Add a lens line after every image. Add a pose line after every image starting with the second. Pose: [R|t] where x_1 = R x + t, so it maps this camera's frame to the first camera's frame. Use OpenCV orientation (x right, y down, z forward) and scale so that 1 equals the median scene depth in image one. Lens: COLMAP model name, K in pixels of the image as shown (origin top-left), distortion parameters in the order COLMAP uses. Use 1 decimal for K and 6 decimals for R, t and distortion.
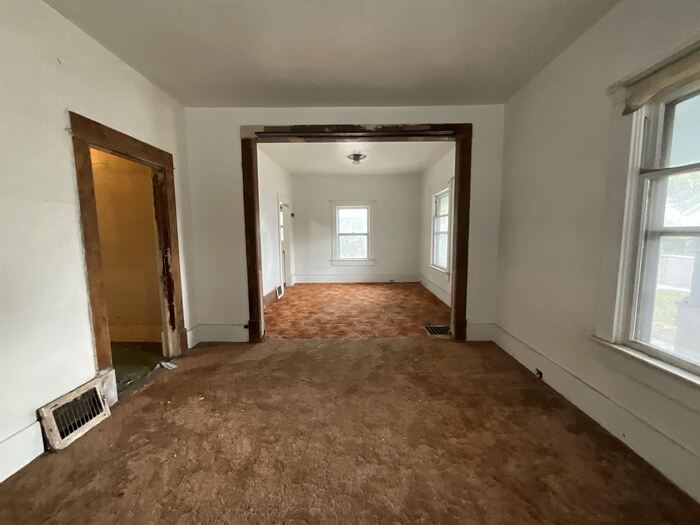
lens RADIAL K [[282.9, 0, 349.7], [0, 282.9, 261.7], [0, 0, 1]] dist [0.004718, 0.000208]
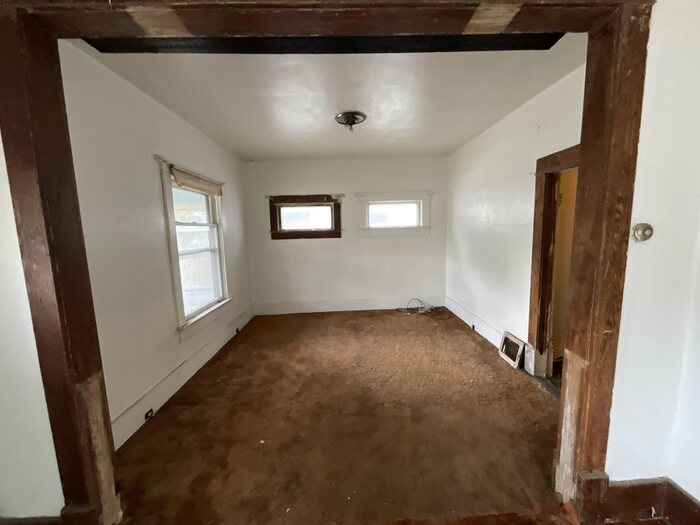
lens RADIAL K [[282.9, 0, 352.5], [0, 282.9, 265.6], [0, 0, 1]] dist [0.004718, 0.000208]
pose [[-0.997457, 0.046701, -0.053834, 0.011821], [0.033513, 0.974009, 0.224015, -0.103934], [0.062896, 0.221641, -0.973098, 0.718007]]
